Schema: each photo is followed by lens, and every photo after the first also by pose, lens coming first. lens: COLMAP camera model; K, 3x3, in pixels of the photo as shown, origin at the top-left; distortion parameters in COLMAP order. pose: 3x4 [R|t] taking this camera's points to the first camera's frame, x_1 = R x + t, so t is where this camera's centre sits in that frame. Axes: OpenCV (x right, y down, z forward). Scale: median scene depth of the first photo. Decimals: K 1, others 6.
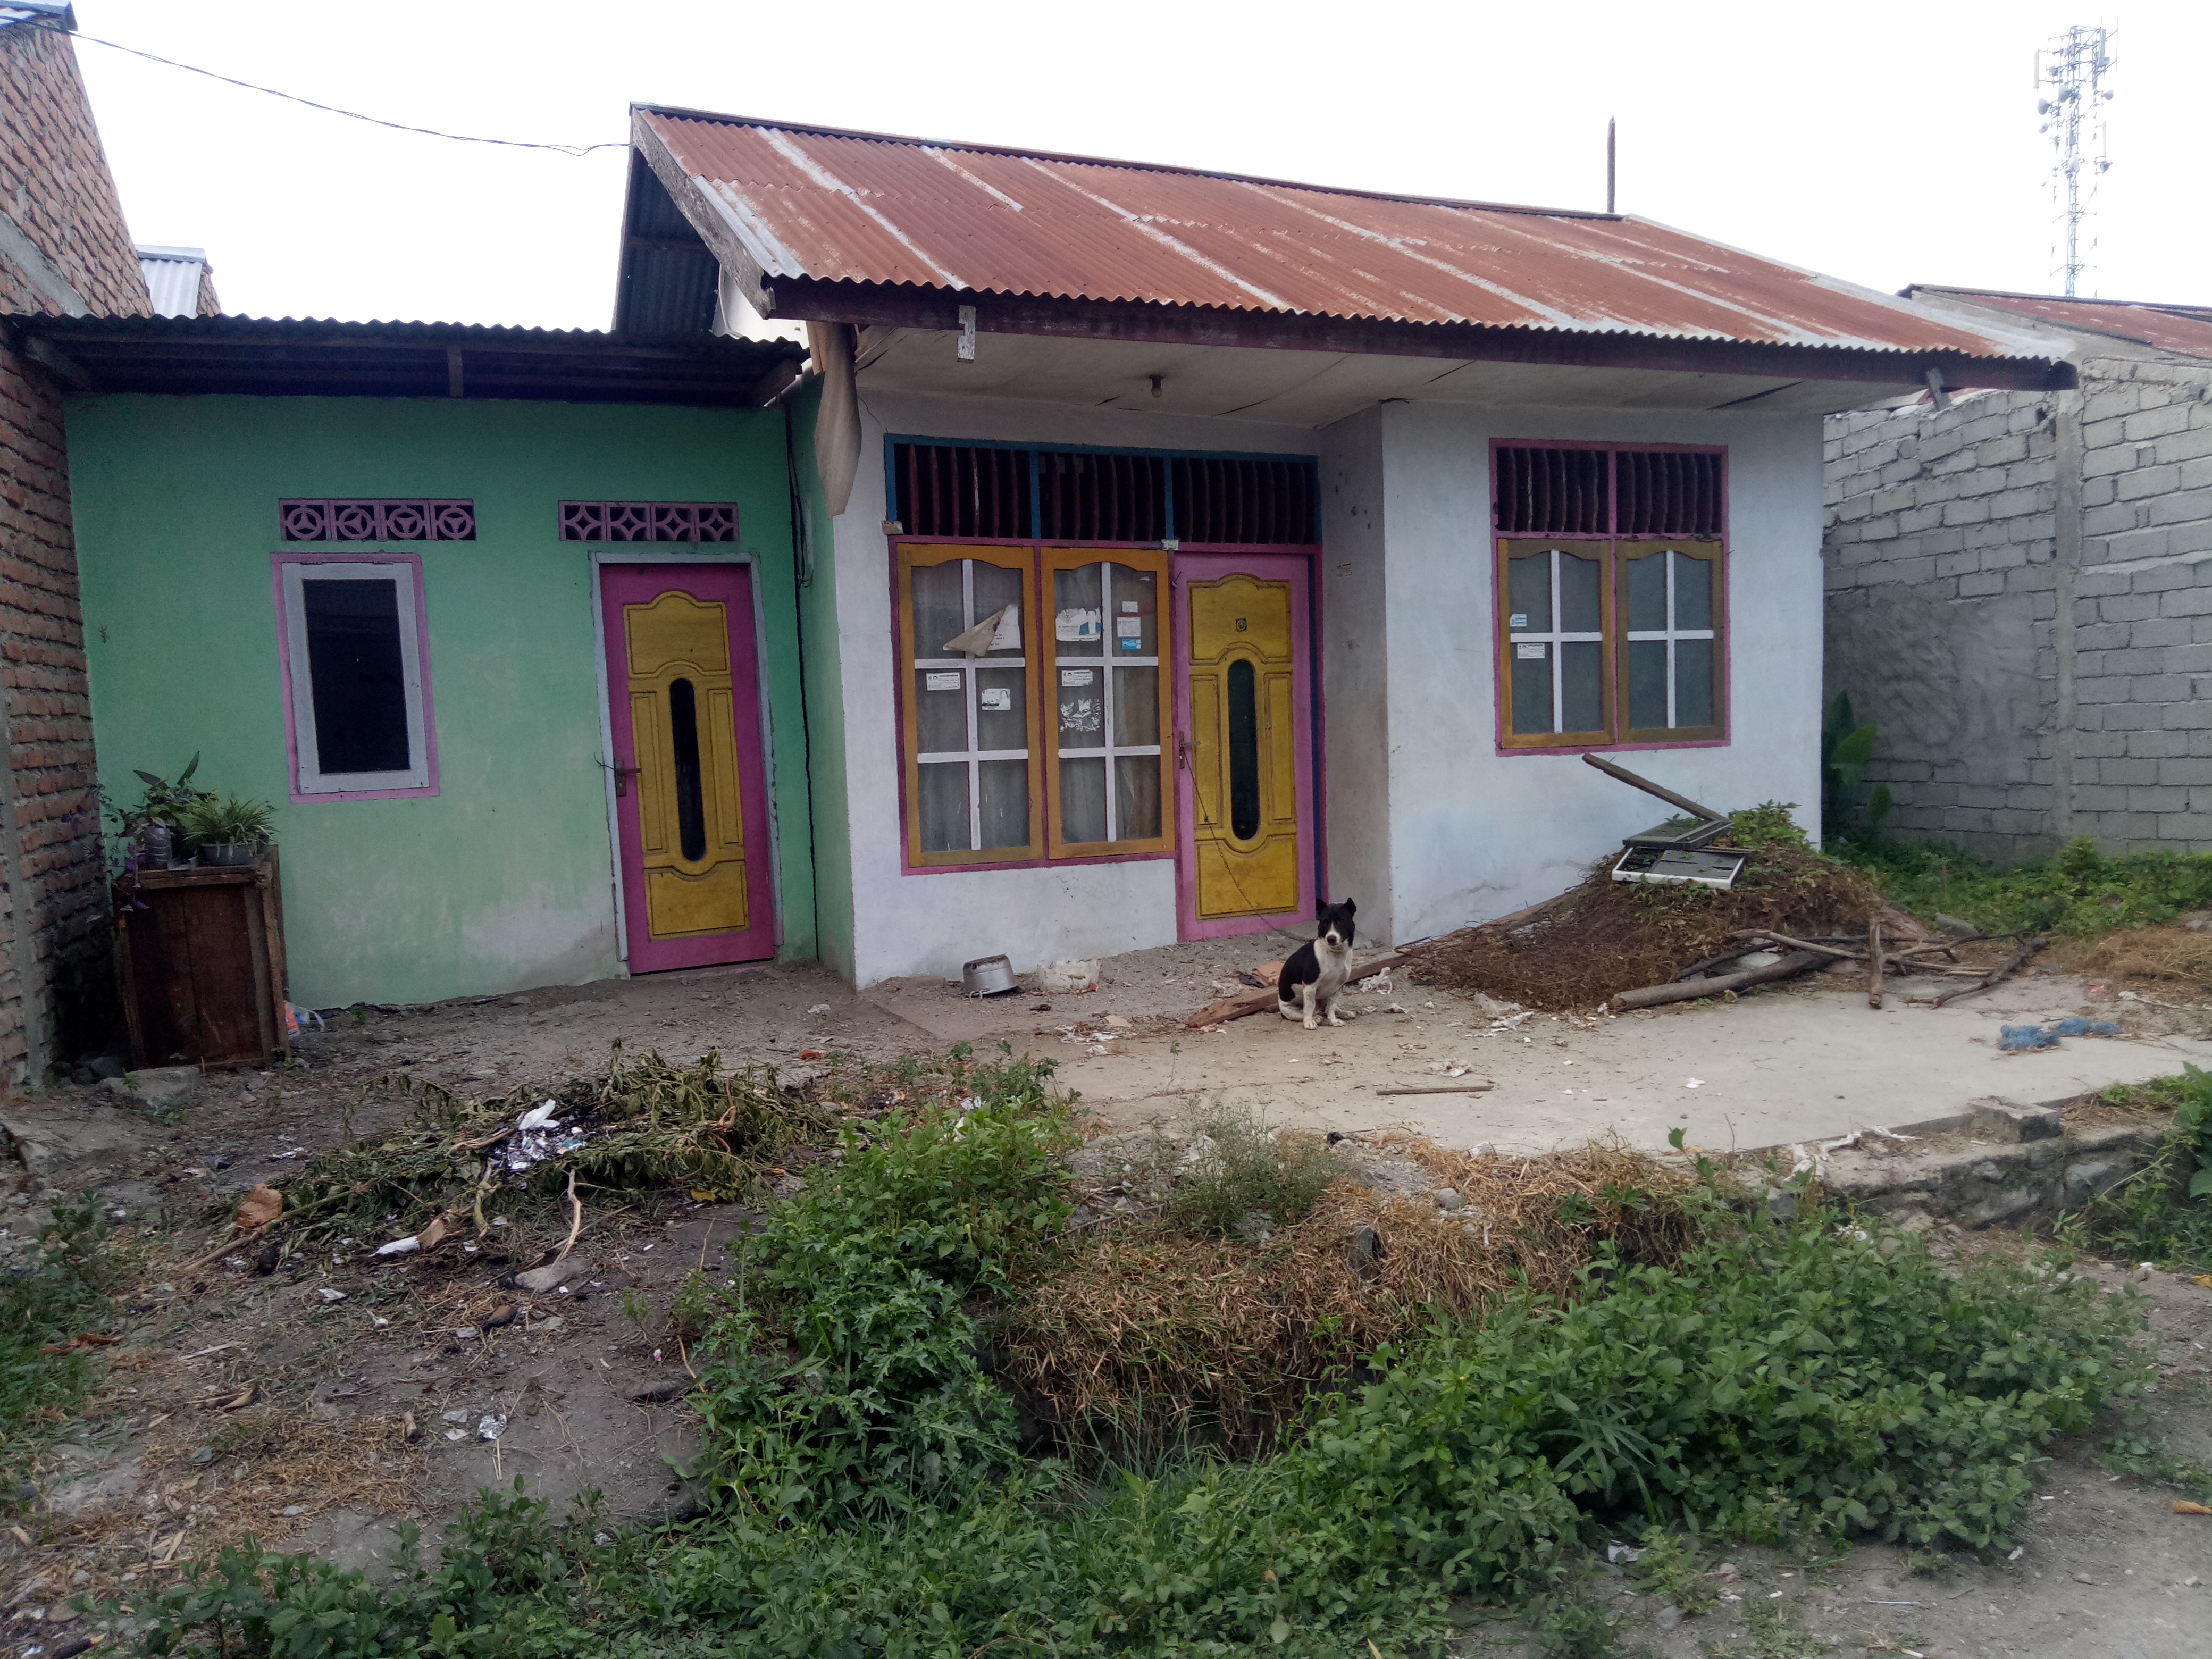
lens RADIAL K [[1655.8, 0, 1110.0], [0, 1655.8, 845.7], [0, 0, 1]] dist [0.067965, -0.066292]
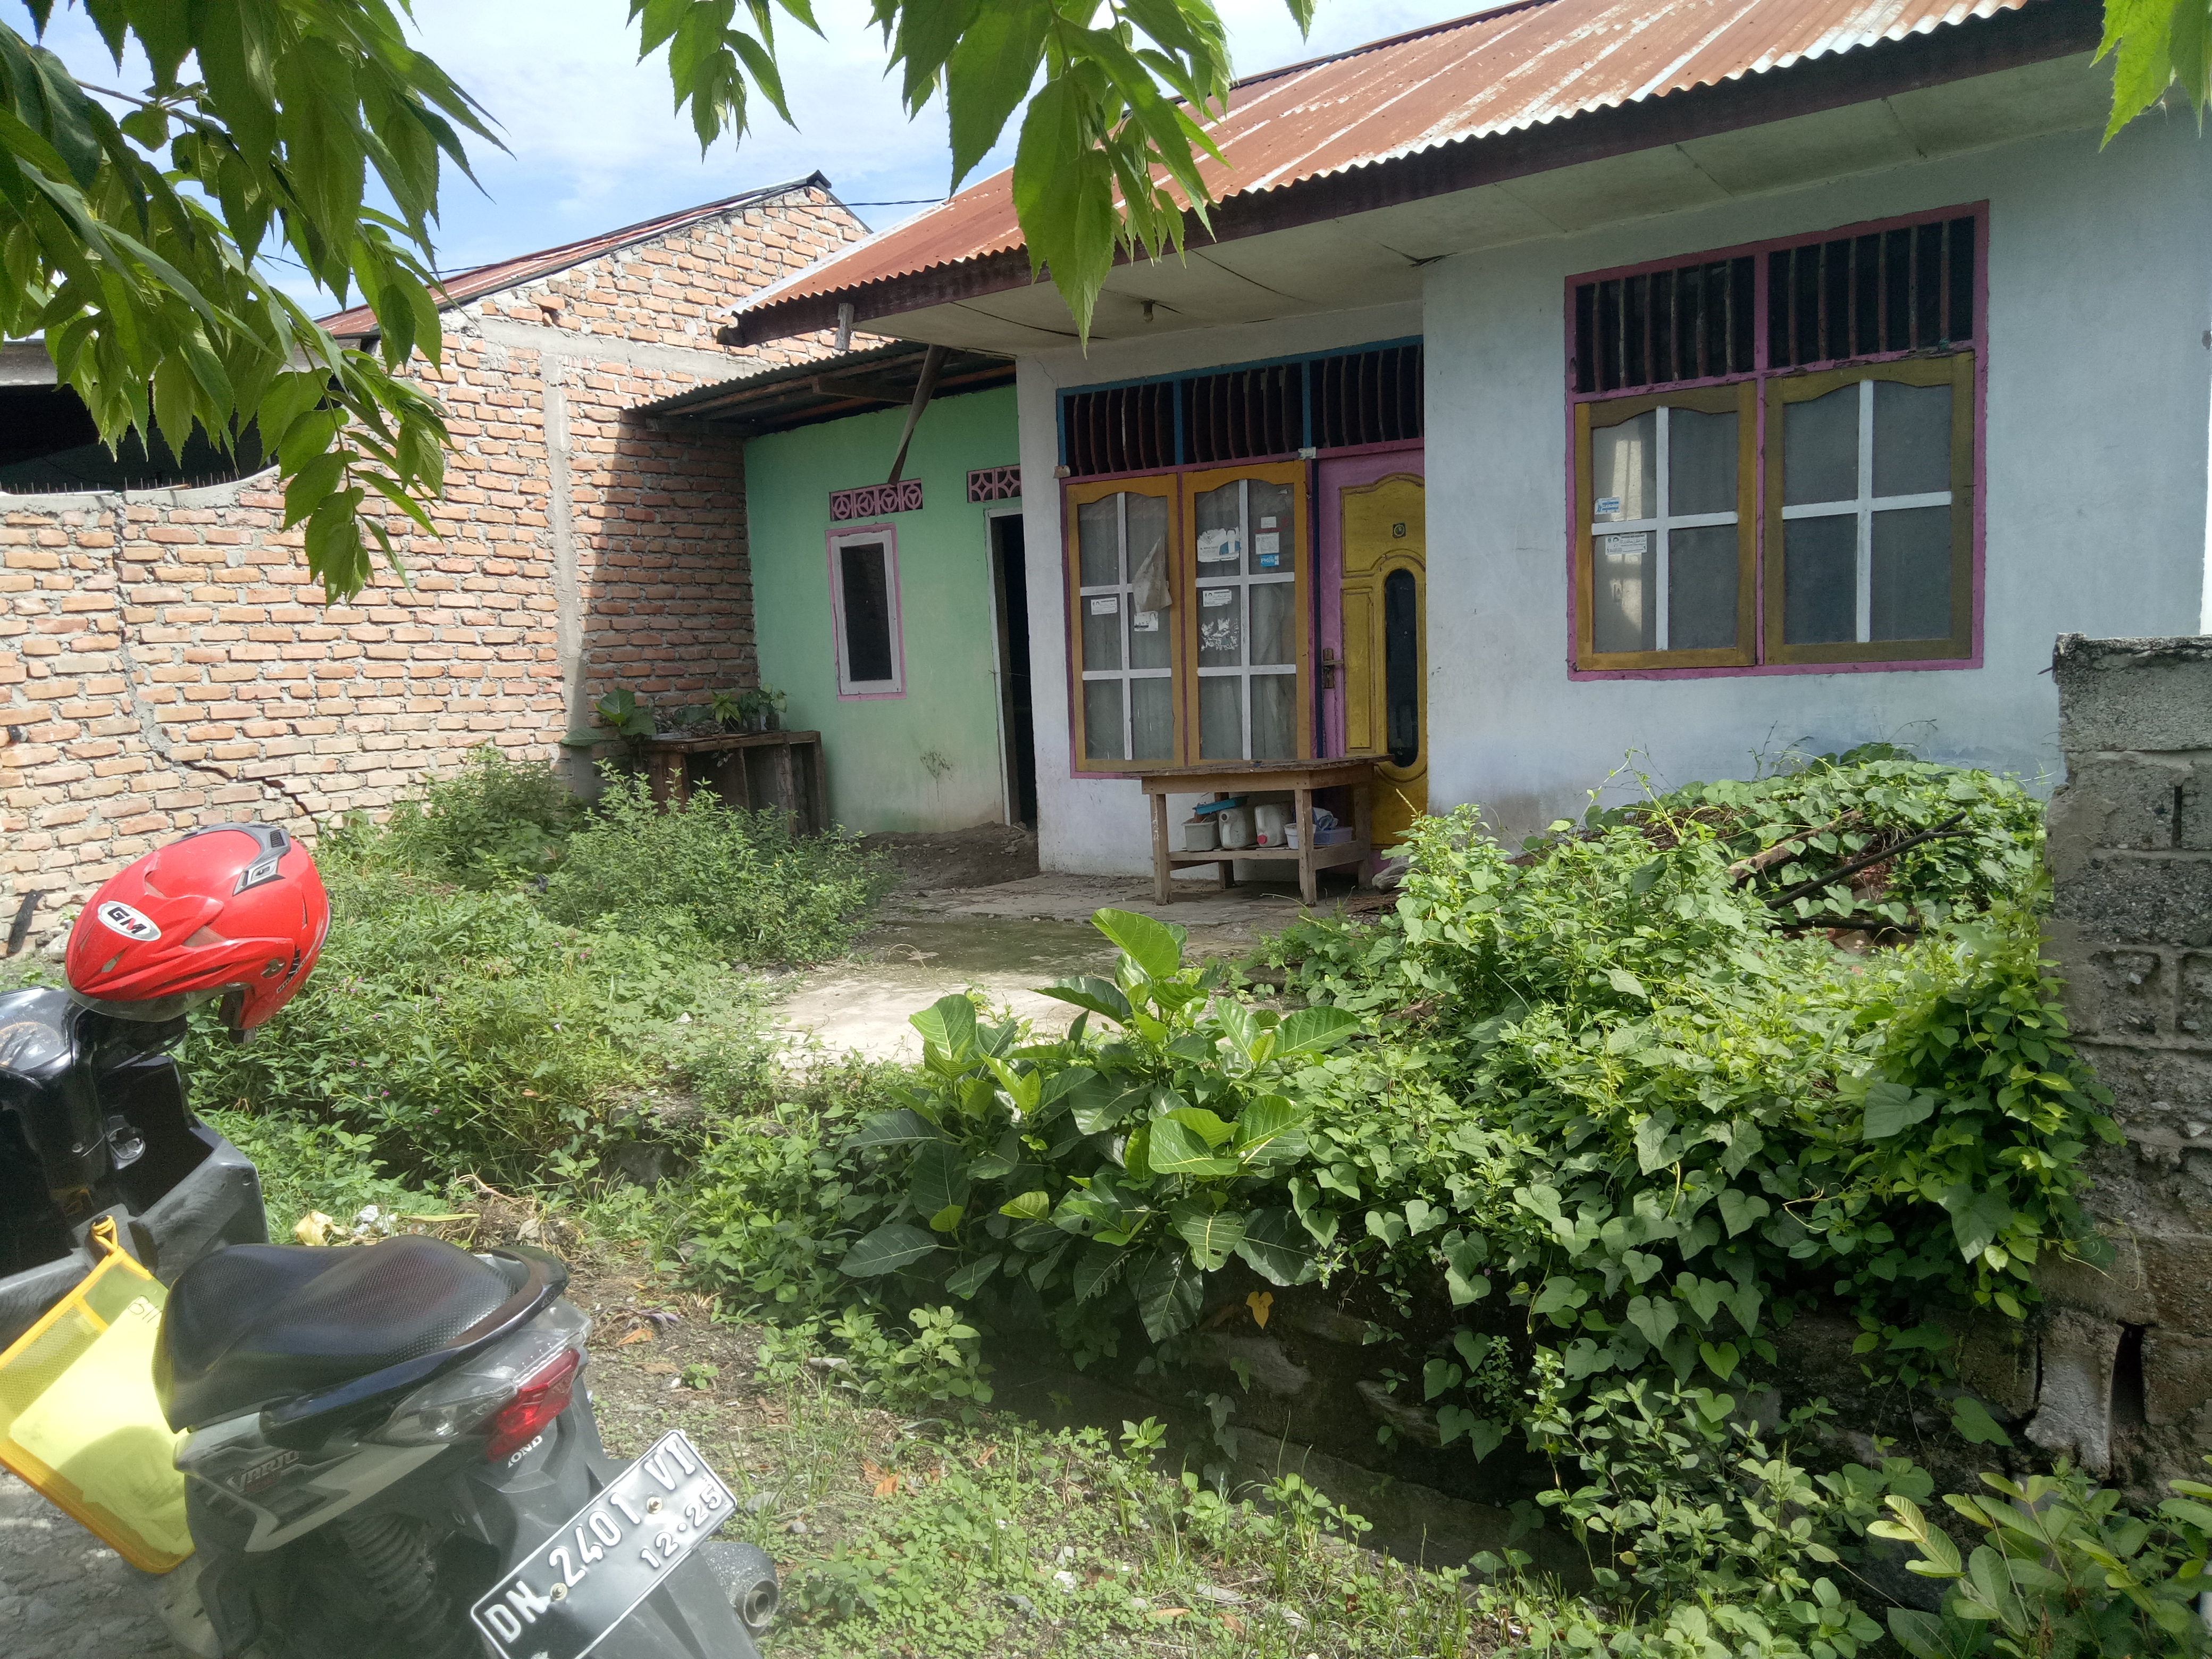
lens RADIAL K [[1649.0, 0, 1120.4], [0, 1649.0, 831.0], [0, 0, 1]] dist [0.073561, -0.079568]
pose [[0.526892, 0.094522, -0.844660, 0.808495], [-0.038489, 0.995431, 0.087385, -0.043994], [0.849060, -0.013533, 0.528123, 0.401528]]
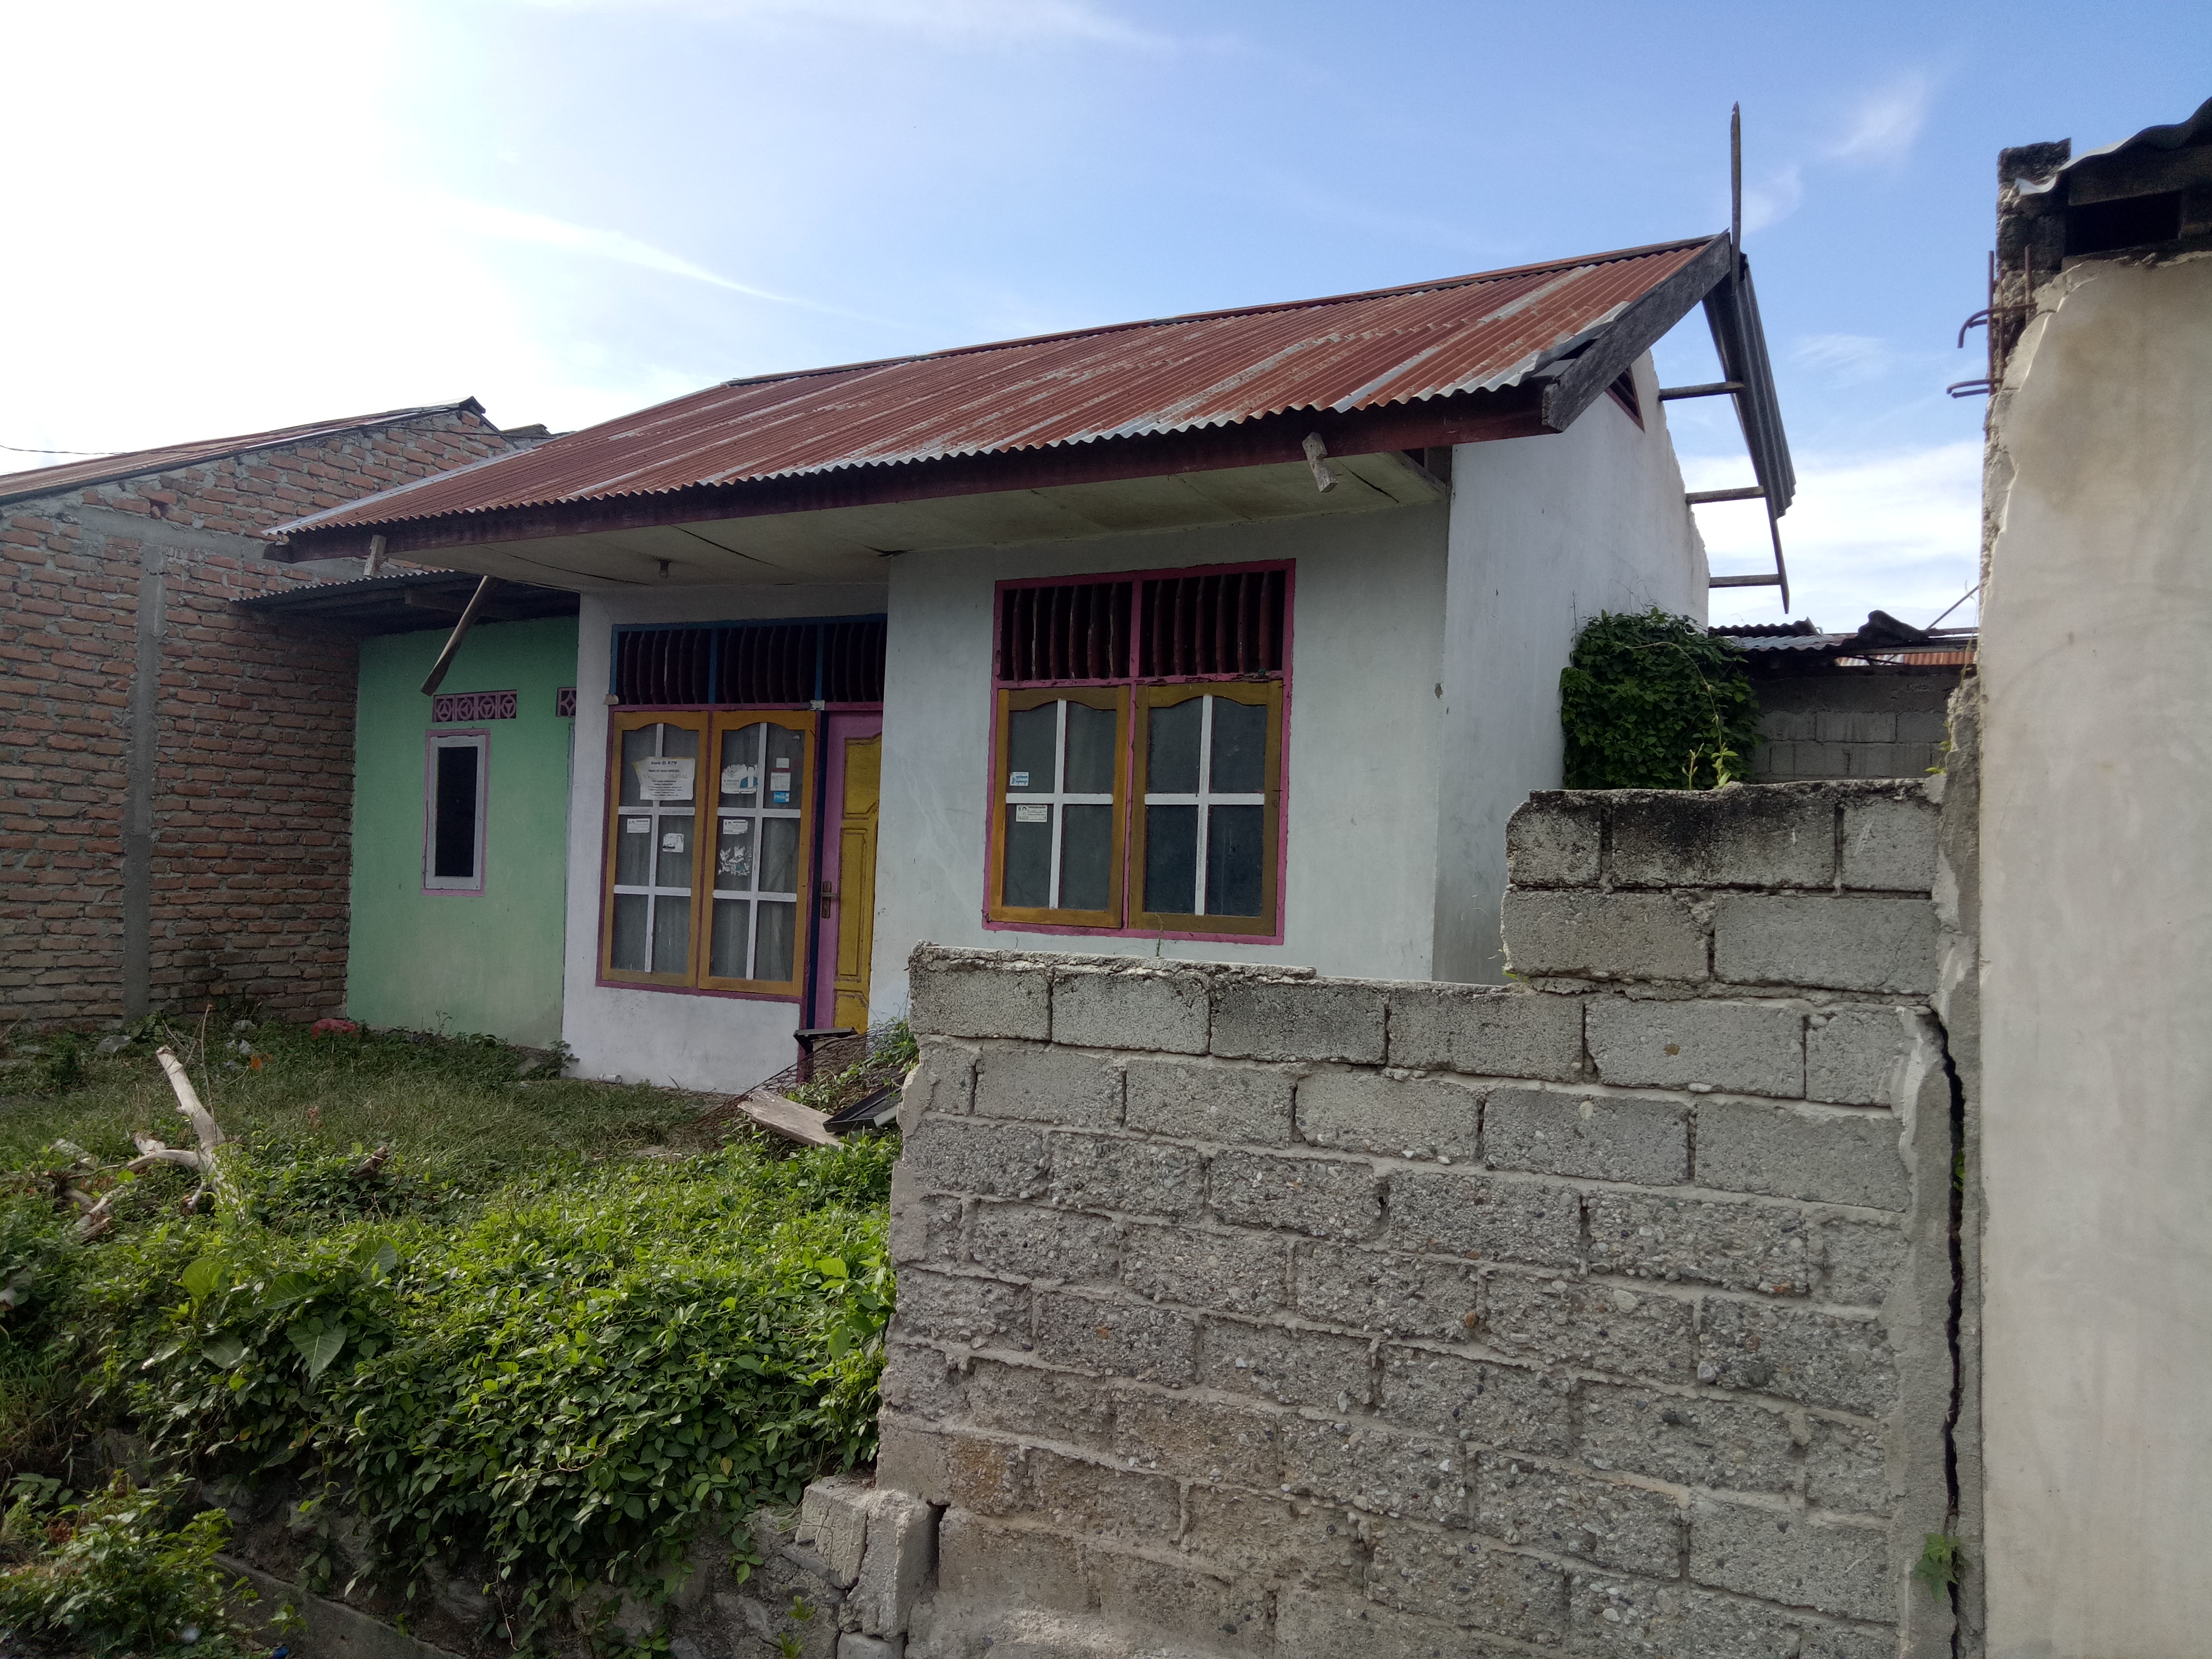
lens RADIAL K [[1655.8, 0, 1110.0], [0, 1655.8, 845.7], [0, 0, 1]] dist [0.067965, -0.066292]
pose [[0.613345, 0.037519, -0.788924, 0.988406], [-0.108353, 0.993424, -0.036994, -0.073617], [0.782348, 0.108173, 0.613376, 0.508562]]
